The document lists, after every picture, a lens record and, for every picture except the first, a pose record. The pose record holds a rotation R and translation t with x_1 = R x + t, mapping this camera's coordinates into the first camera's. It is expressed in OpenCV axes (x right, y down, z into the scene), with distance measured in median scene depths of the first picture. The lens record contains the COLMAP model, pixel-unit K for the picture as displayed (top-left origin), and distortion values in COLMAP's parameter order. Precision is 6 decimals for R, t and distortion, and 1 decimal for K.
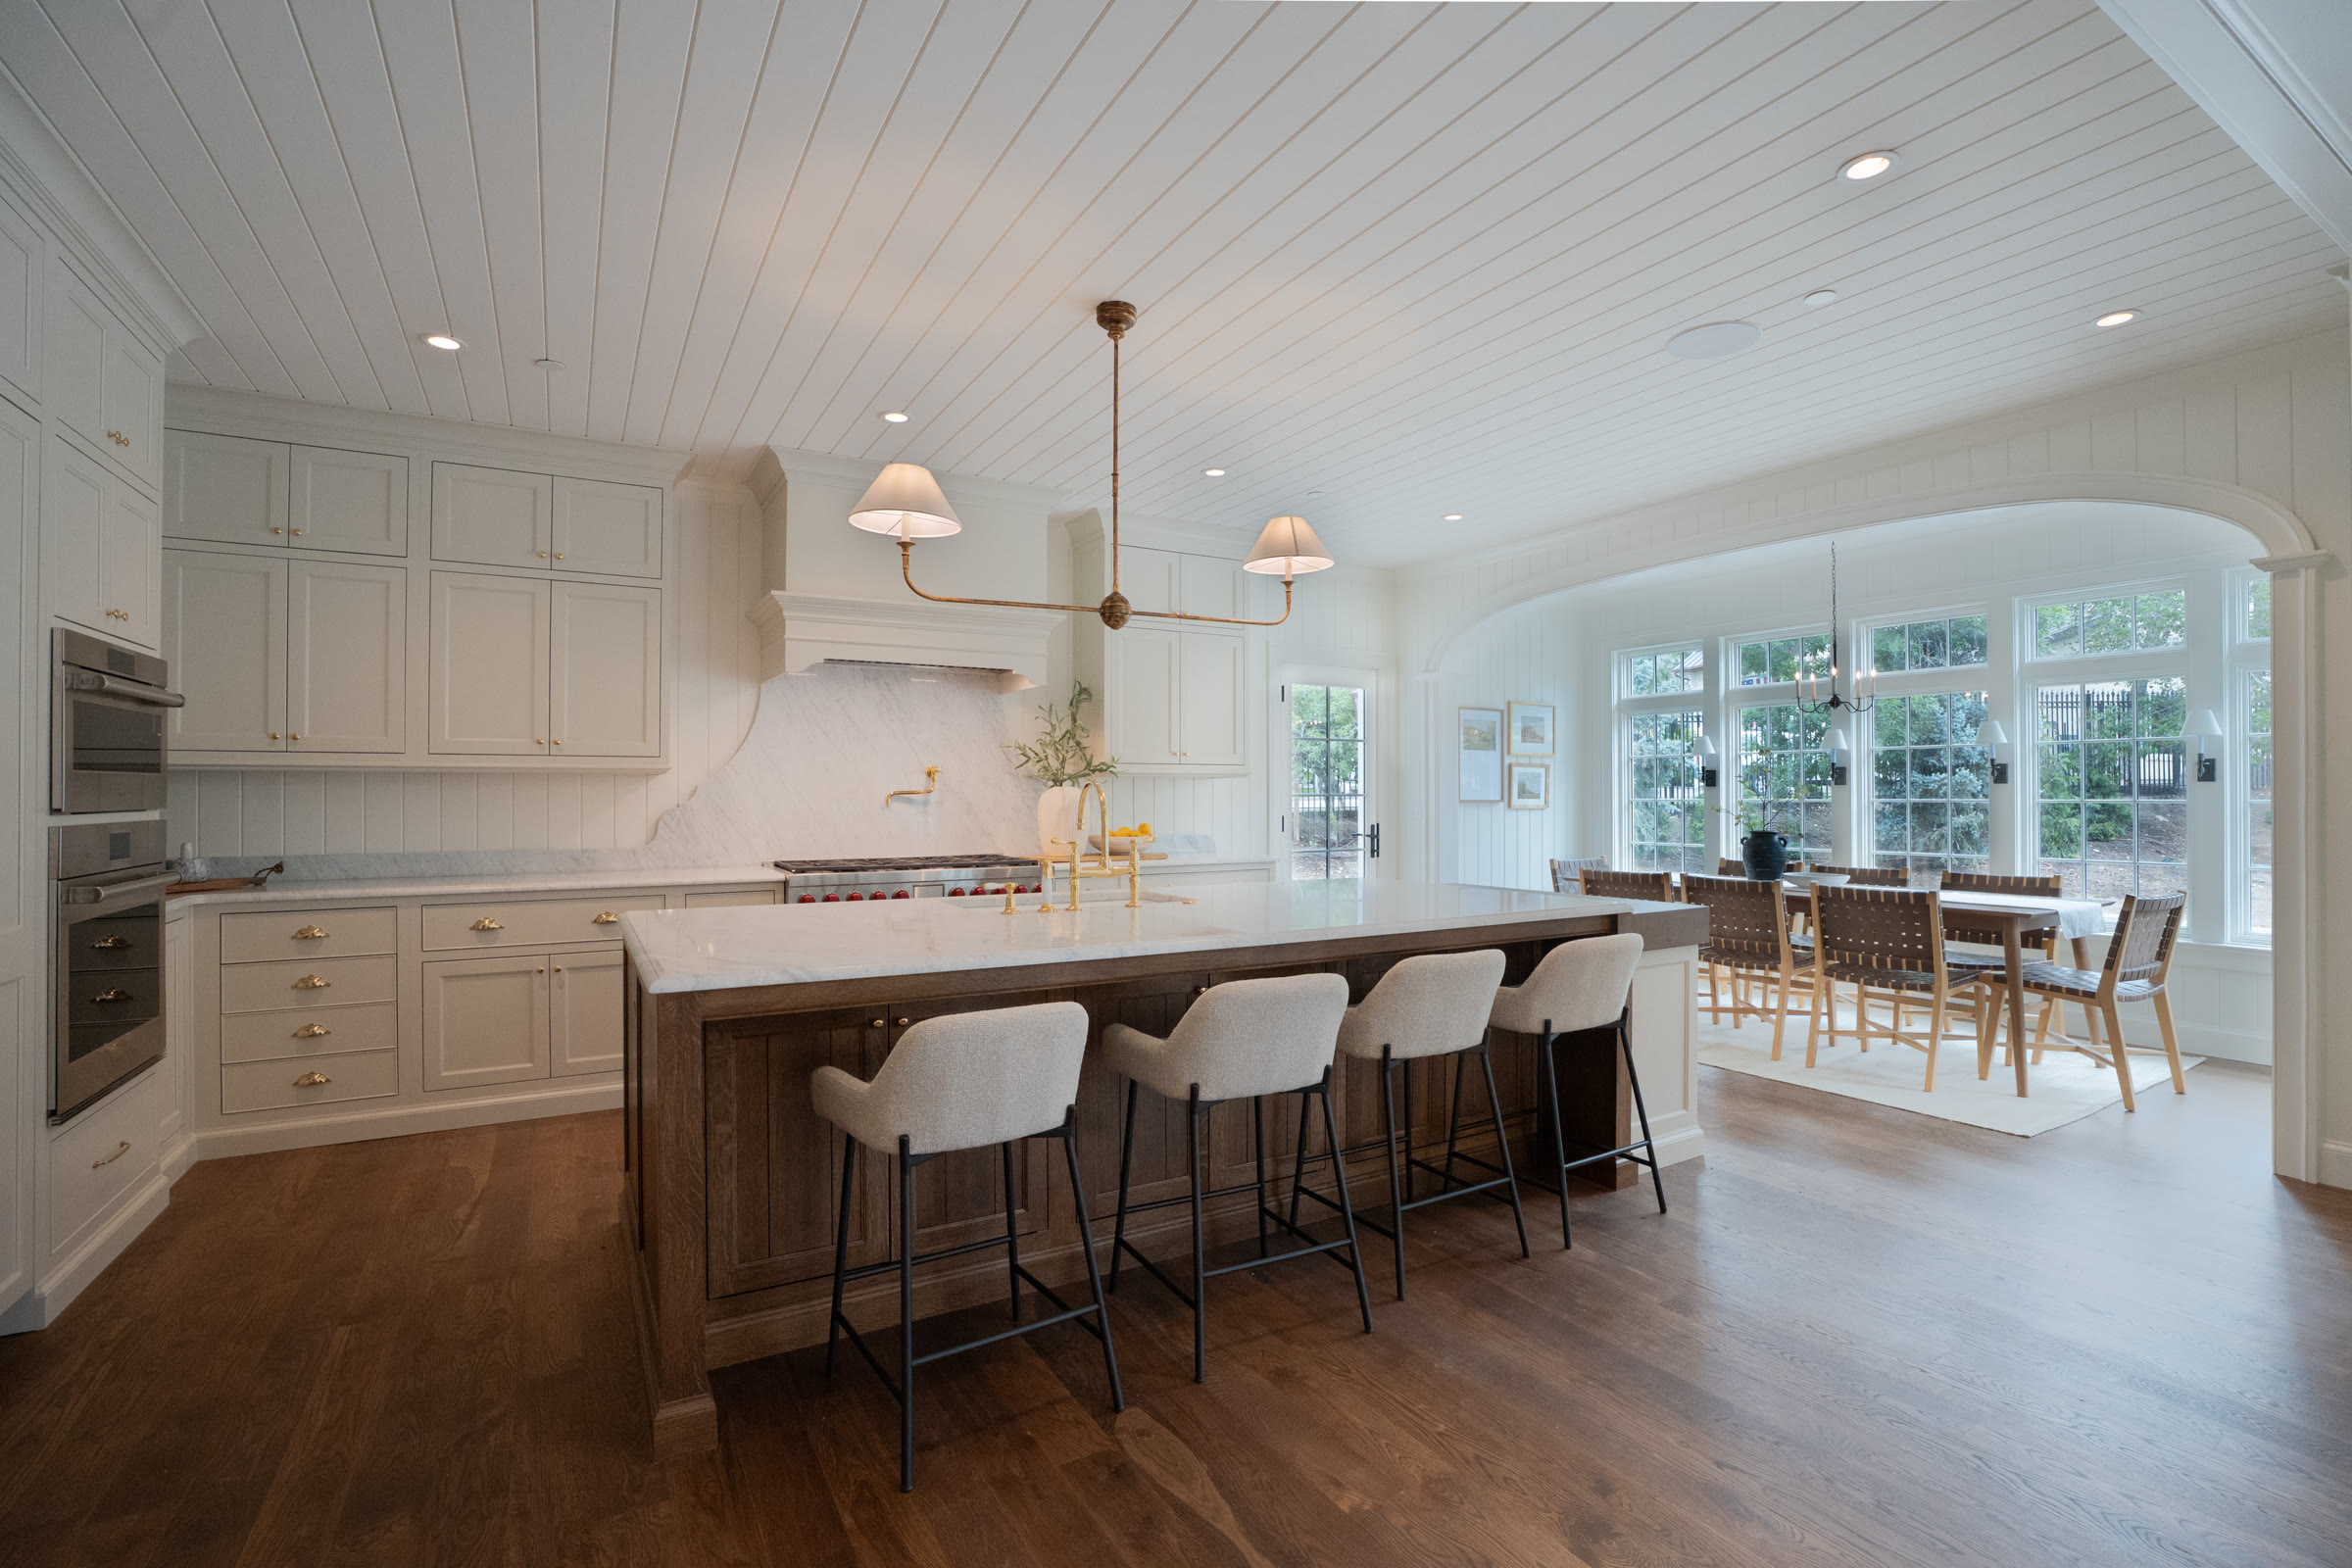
lens RADIAL K [[1083.5, 0, 1200.1], [0, 1083.5, 776.8], [0, 0, 1]] dist [-0.021935, 0.000596]
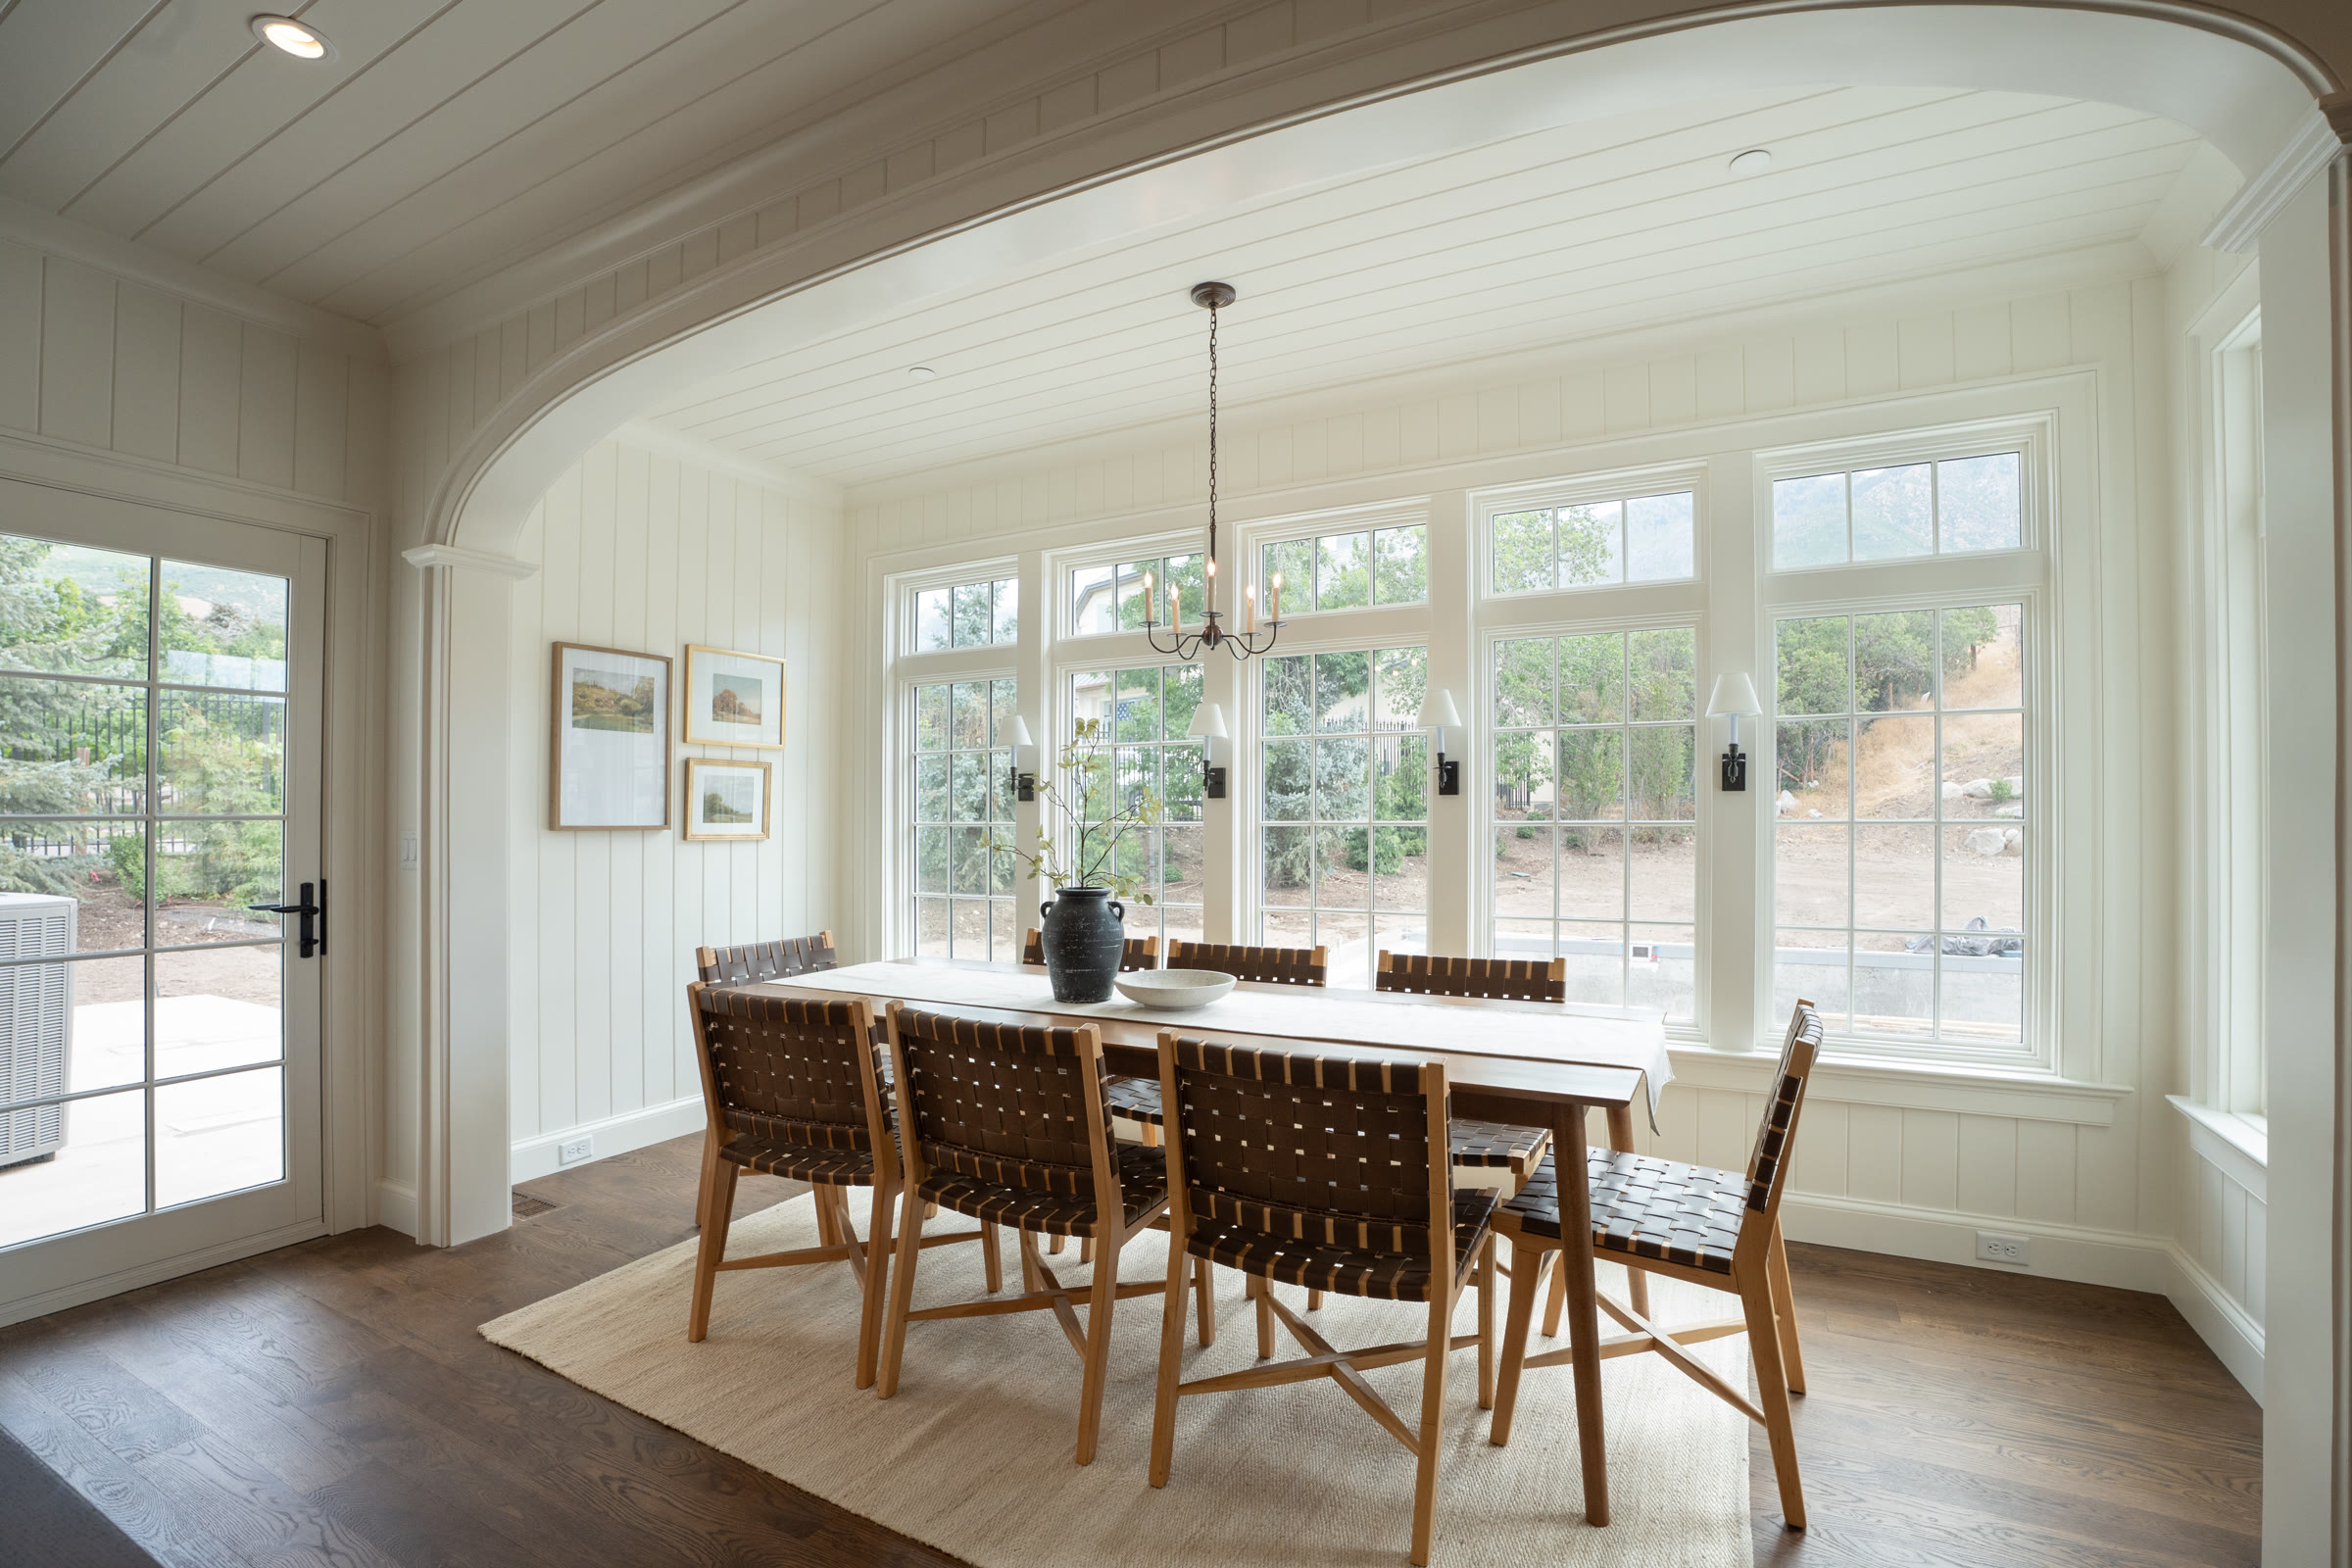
lens RADIAL K [[1079.2, 0, 1152.5], [0, 1079.2, 789.1], [0, 0, 1]] dist [-0.005614, -0.000222]
pose [[0.884651, 0.008733, 0.466172, 0.257786], [-0.004872, 0.999943, -0.009487, 0.007743], [-0.466228, 0.006122, 0.884643, 0.440842]]
